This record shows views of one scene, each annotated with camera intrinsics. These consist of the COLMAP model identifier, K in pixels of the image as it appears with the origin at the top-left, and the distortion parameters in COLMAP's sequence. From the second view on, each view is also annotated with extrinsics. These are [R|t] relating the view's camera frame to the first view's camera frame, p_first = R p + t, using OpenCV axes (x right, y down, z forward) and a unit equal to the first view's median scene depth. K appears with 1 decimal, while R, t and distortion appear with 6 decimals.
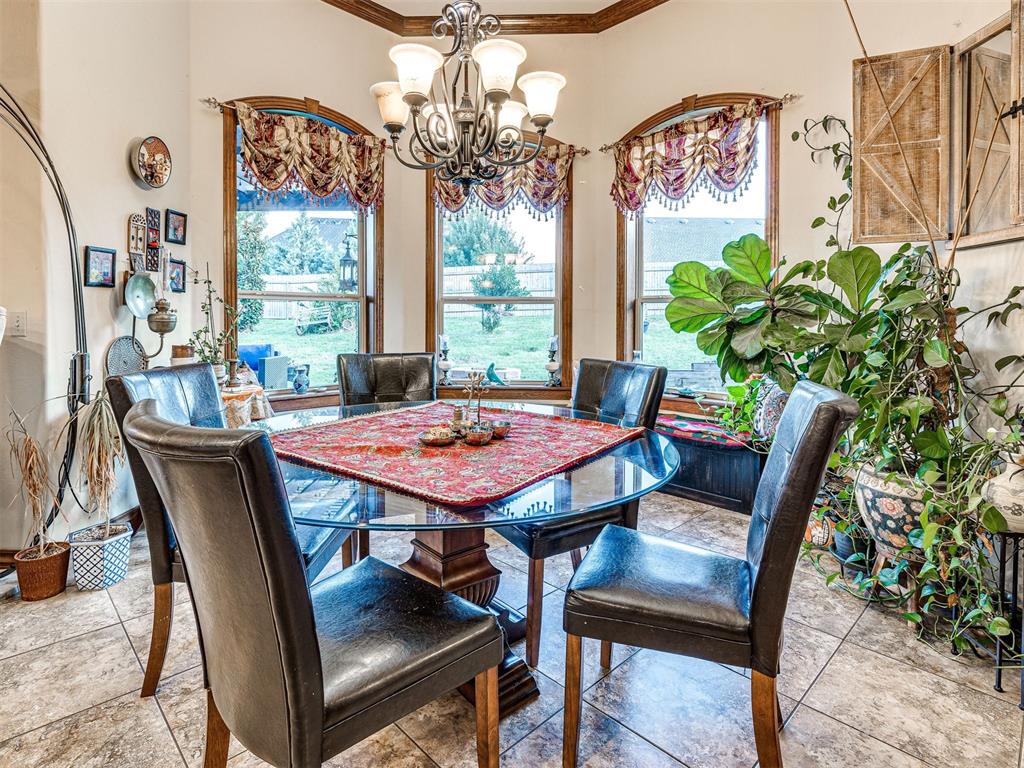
lens RADIAL K [[545.2, 0, 506.9], [0, 545.2, 318.4], [0, 0, 1]] dist [-0.004075, -0.000637]
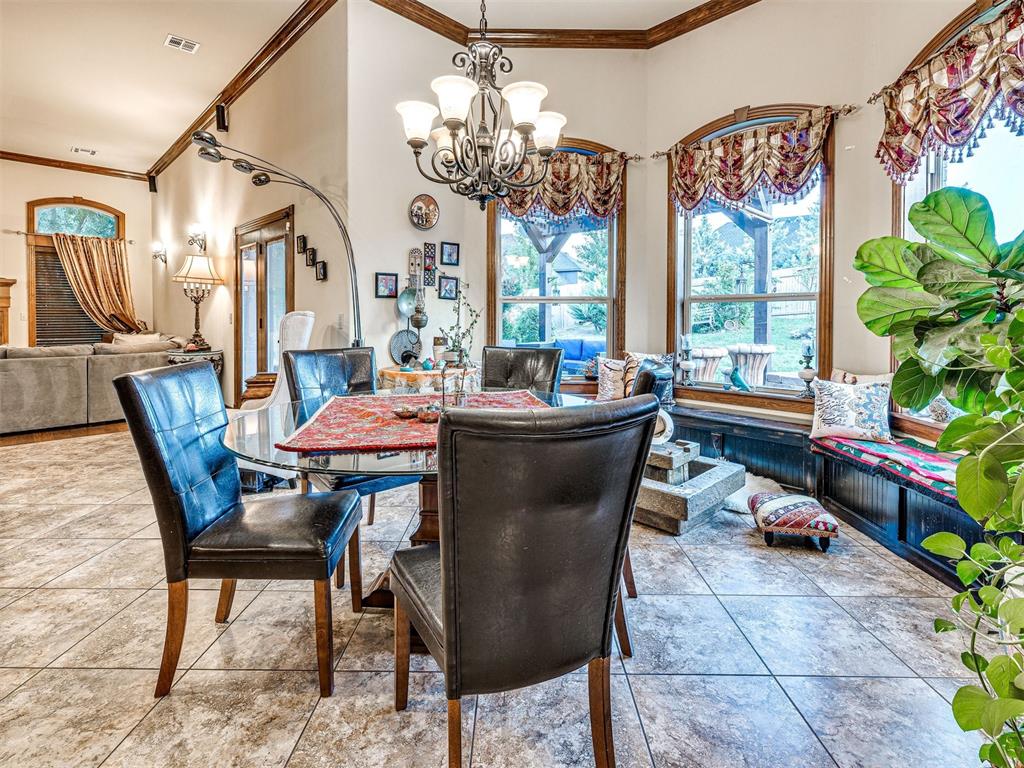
lens RADIAL K [[512.1, 0, 514.5], [0, 512.1, 315.9], [0, 0, 1]] dist [0.000980, 0.000664]
pose [[0.716355, -0.005885, -0.697711, 0.357682], [0.001079, 0.999973, -0.007326, 0.003270], [0.697735, 0.004495, 0.716342, 0.133393]]
